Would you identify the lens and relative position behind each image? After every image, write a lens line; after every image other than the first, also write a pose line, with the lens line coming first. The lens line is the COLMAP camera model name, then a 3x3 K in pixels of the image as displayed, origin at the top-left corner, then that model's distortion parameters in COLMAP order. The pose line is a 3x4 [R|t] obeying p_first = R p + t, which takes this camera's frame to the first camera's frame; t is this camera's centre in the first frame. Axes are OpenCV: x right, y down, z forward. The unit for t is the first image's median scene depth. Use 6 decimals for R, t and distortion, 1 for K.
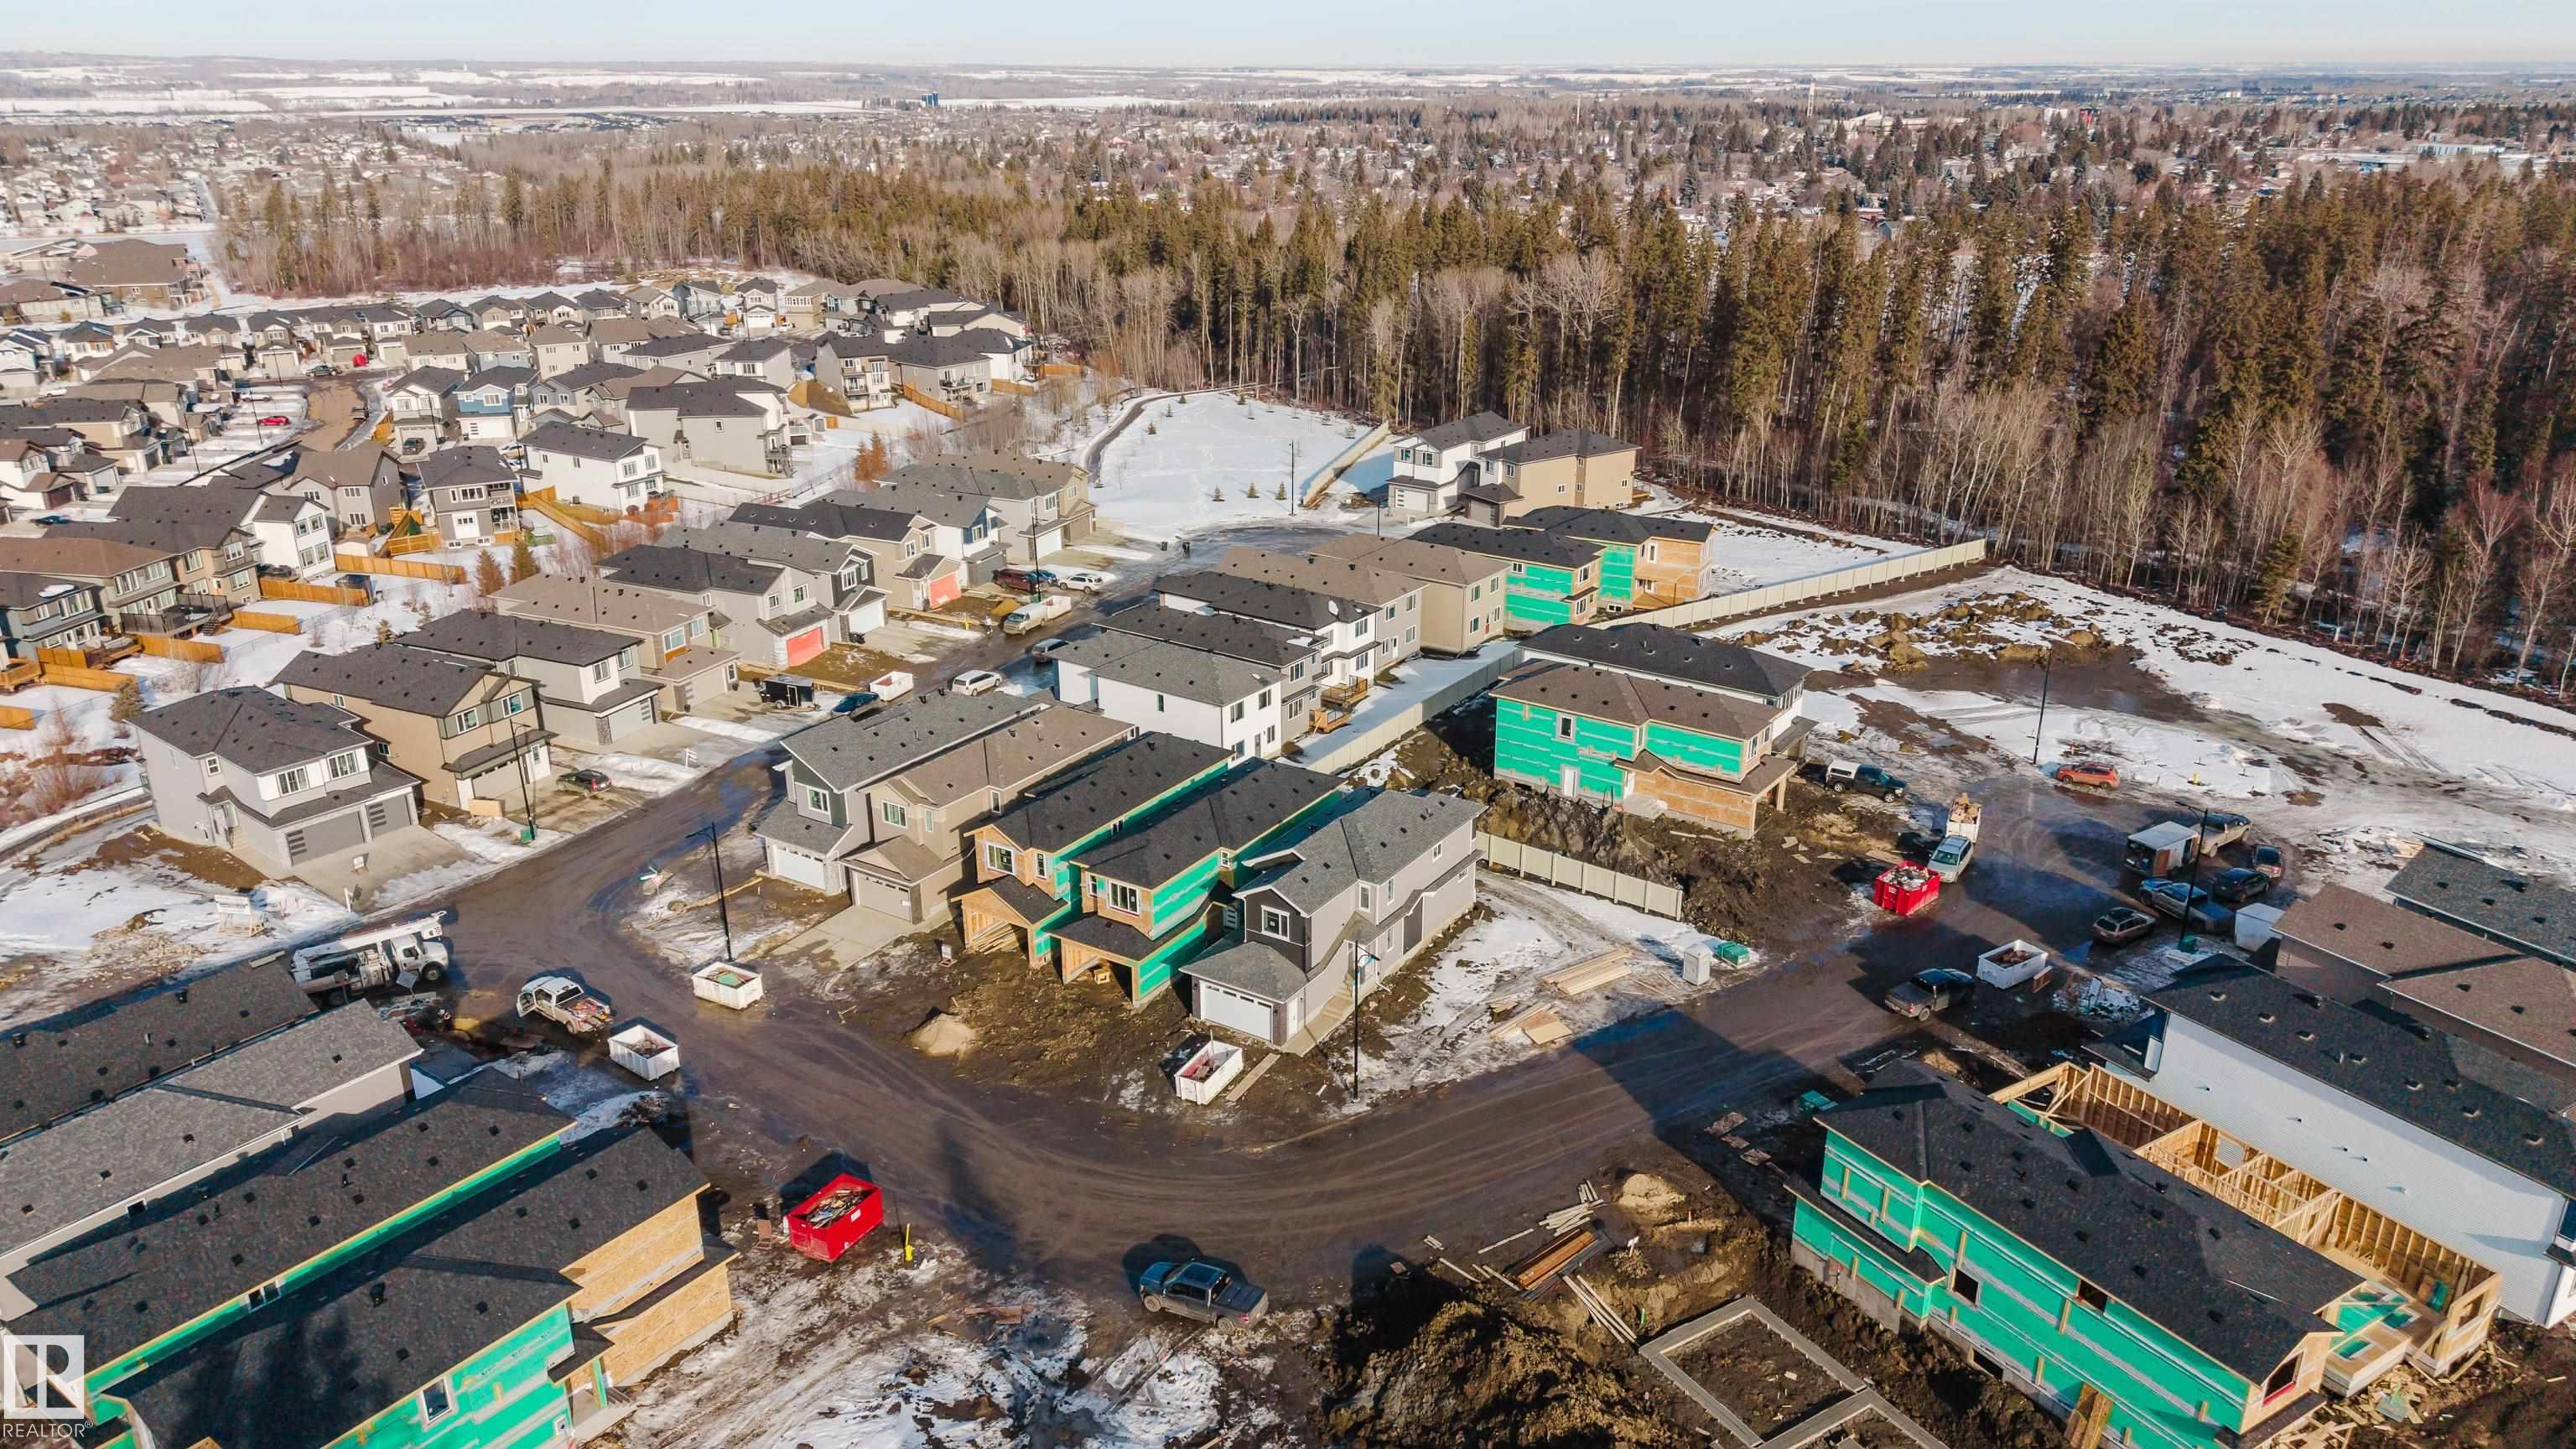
lens RADIAL K [[1740.6, 0, 1280.1], [0, 1740.6, 758.6], [0, 0, 1]] dist [0.046979, -0.060969]
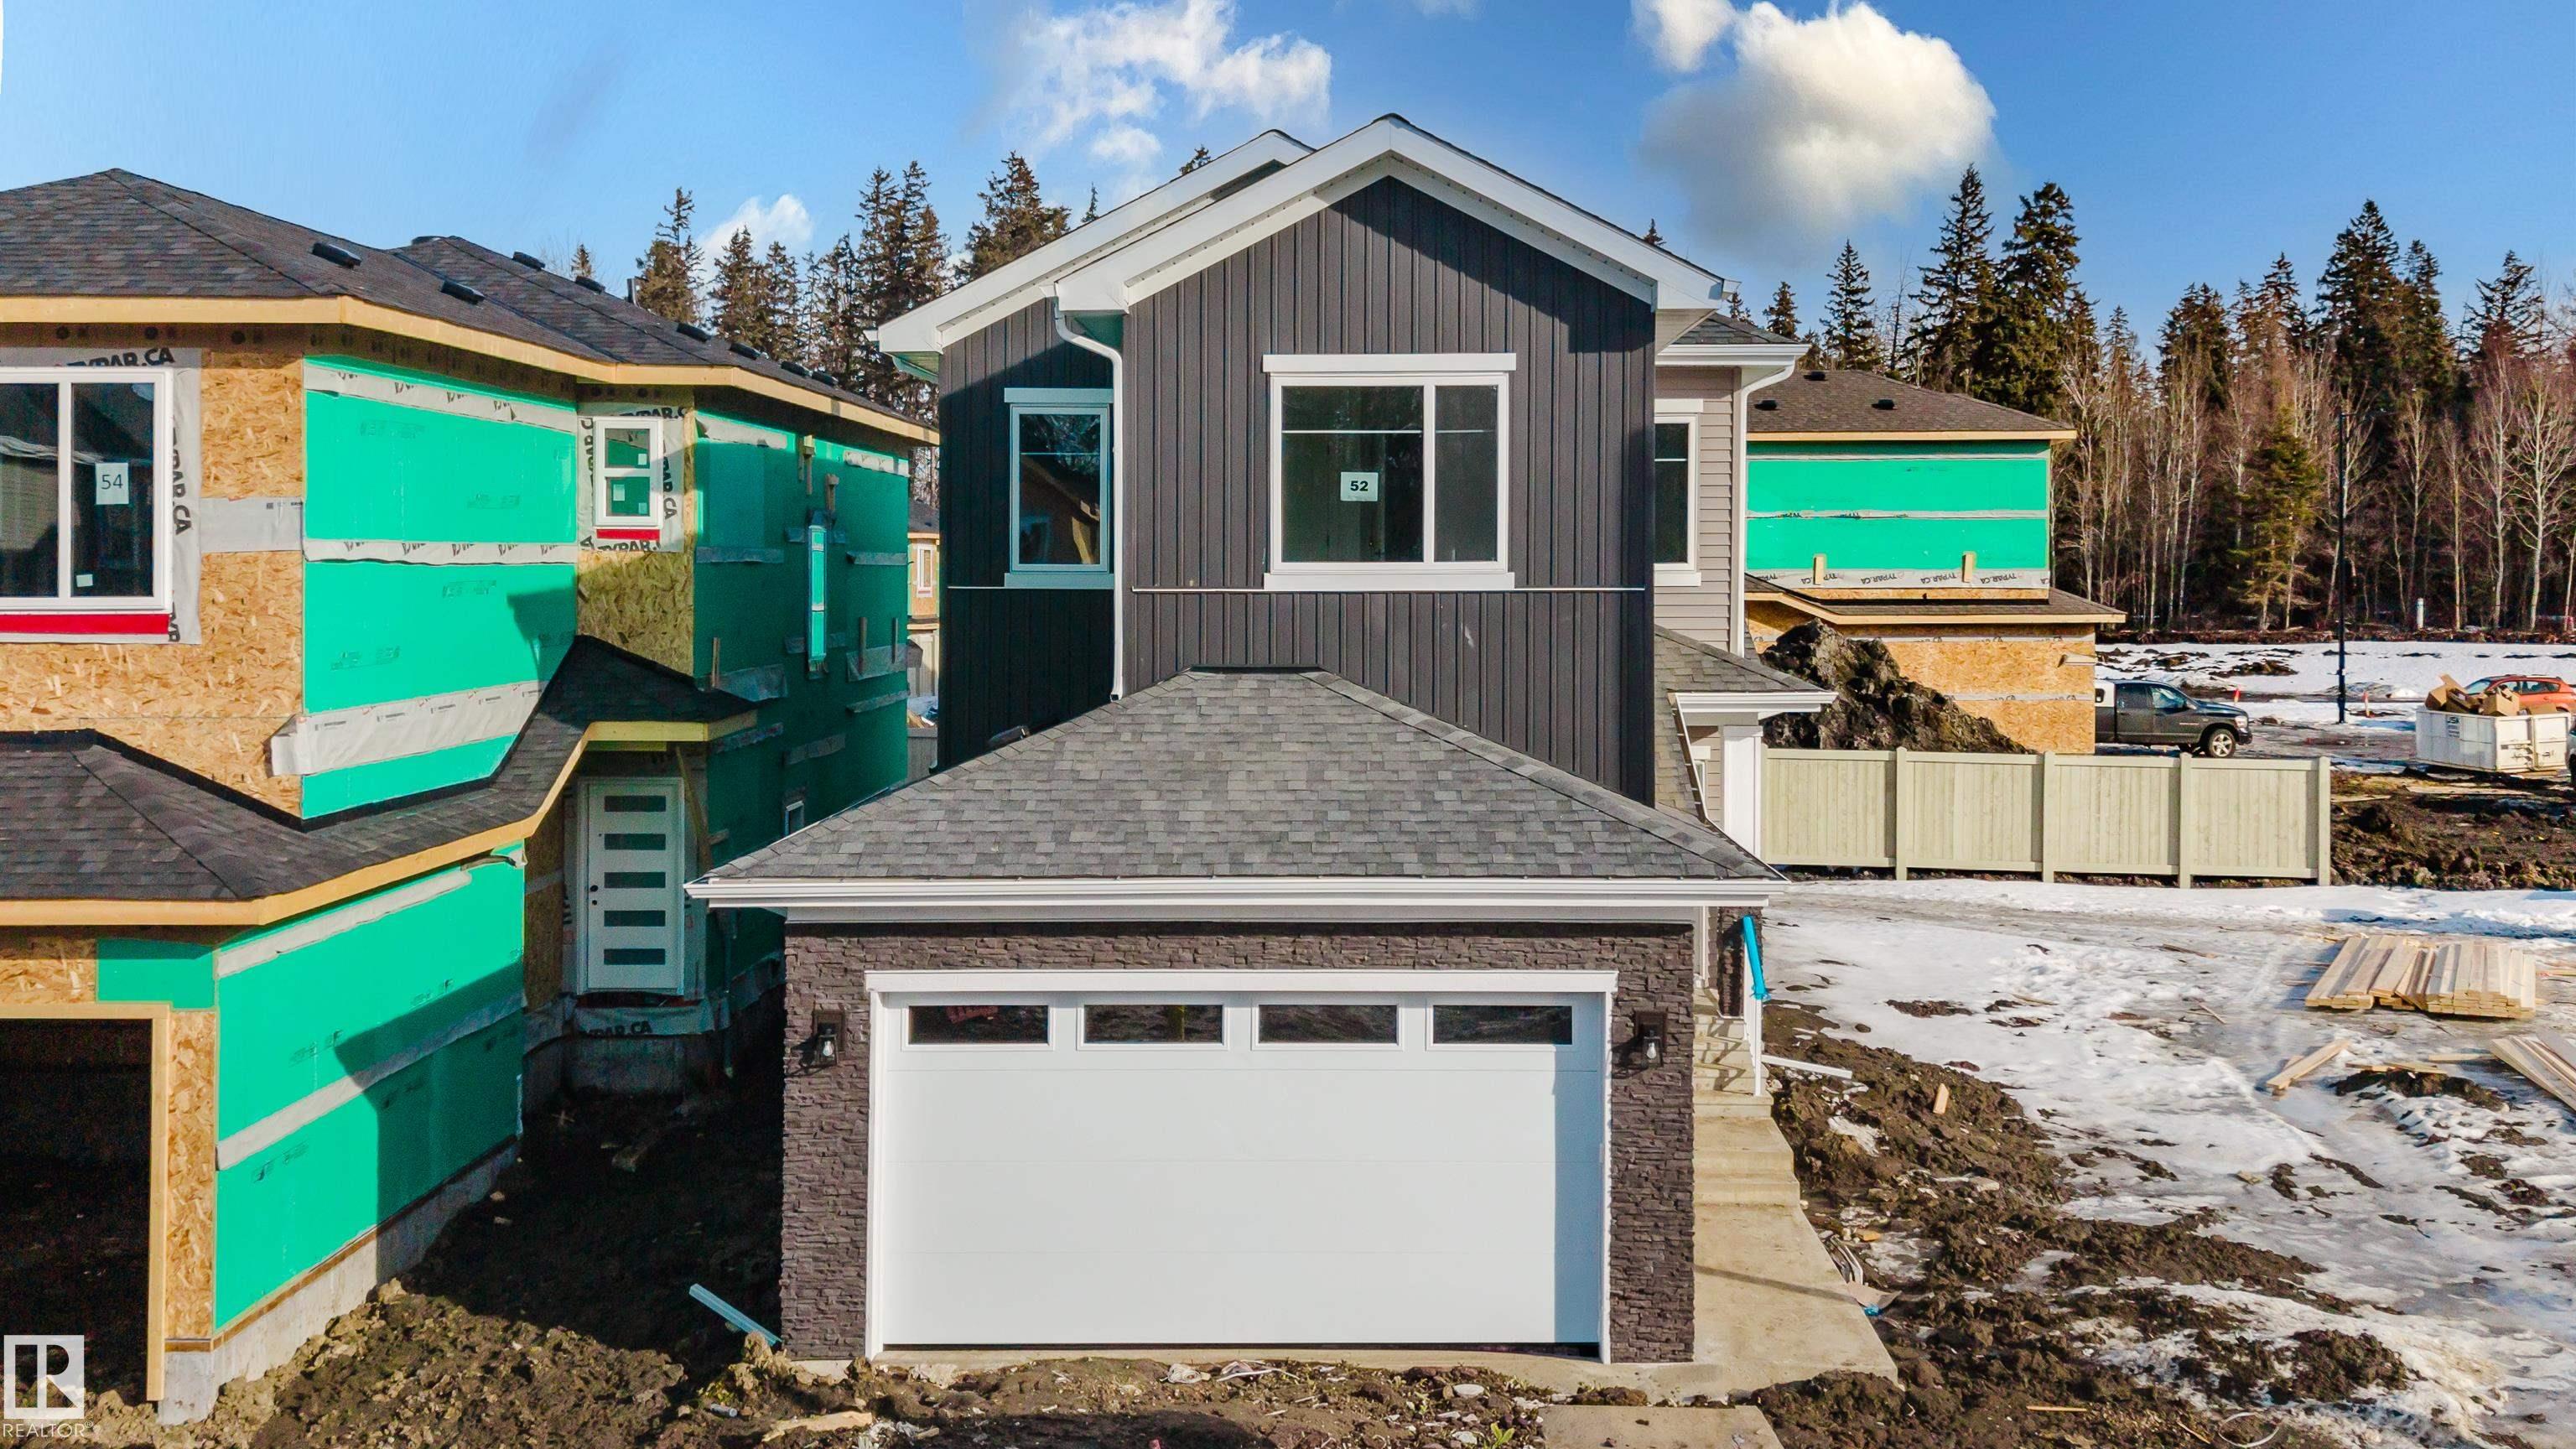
lens RADIAL K [[2826.4, 0, 1342.8], [0, 2826.4, 617.4], [0, 0, 1]] dist [0.032471, 0.000000]
pose [[0.841955, -0.004268, 0.539532, -0.075493], [0.196436, 0.933766, -0.299156, 0.104181], [-0.502519, 0.357859, 0.787027, 0.510849]]
